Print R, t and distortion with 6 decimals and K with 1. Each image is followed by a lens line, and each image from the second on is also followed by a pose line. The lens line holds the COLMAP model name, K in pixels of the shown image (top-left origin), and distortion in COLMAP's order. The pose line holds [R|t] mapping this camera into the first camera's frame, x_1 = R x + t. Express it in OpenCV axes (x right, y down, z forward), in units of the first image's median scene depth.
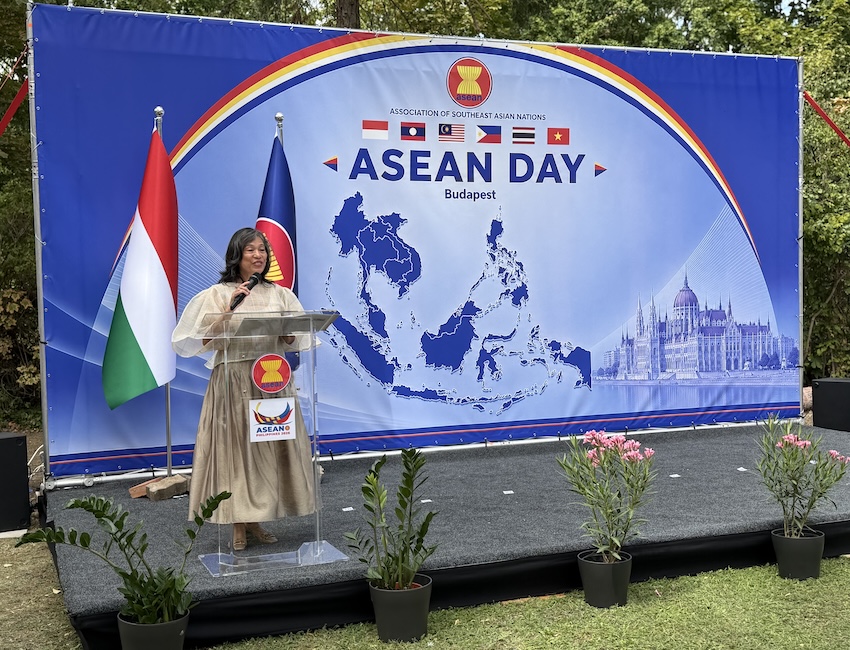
lens RADIAL K [[1032.1, 0, 435.0], [0, 1032.1, 326.4], [0, 0, 1]] dist [0.166185, 0.000000]
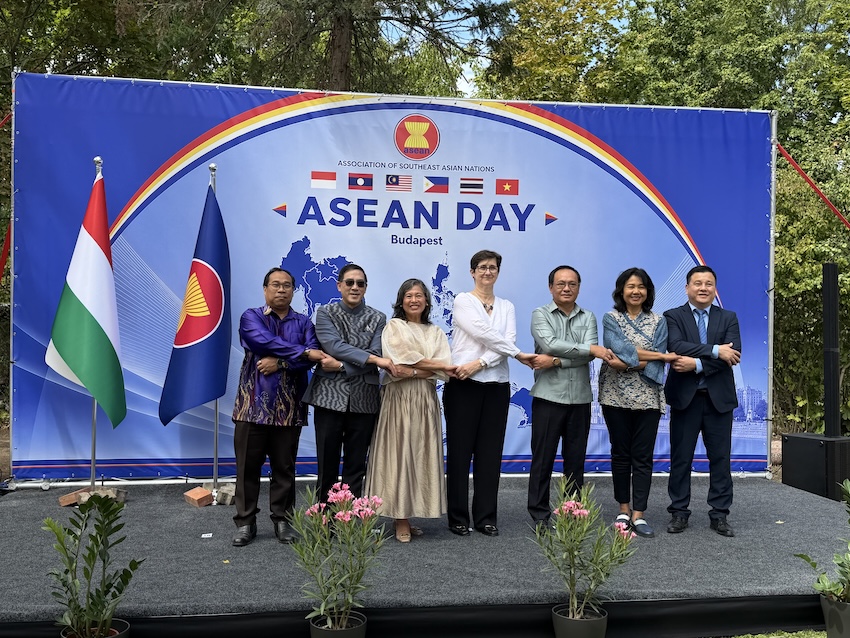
lens RADIAL K [[877.3, 0, 417.4], [0, 877.3, 329.5], [0, 0, 1]] dist [0.118170, 0.000000]
pose [[0.974868, 0.033859, -0.220194, 0.234027], [-0.042099, 0.998574, -0.032832, -0.005585], [0.218768, 0.041277, 0.974903, 0.117510]]
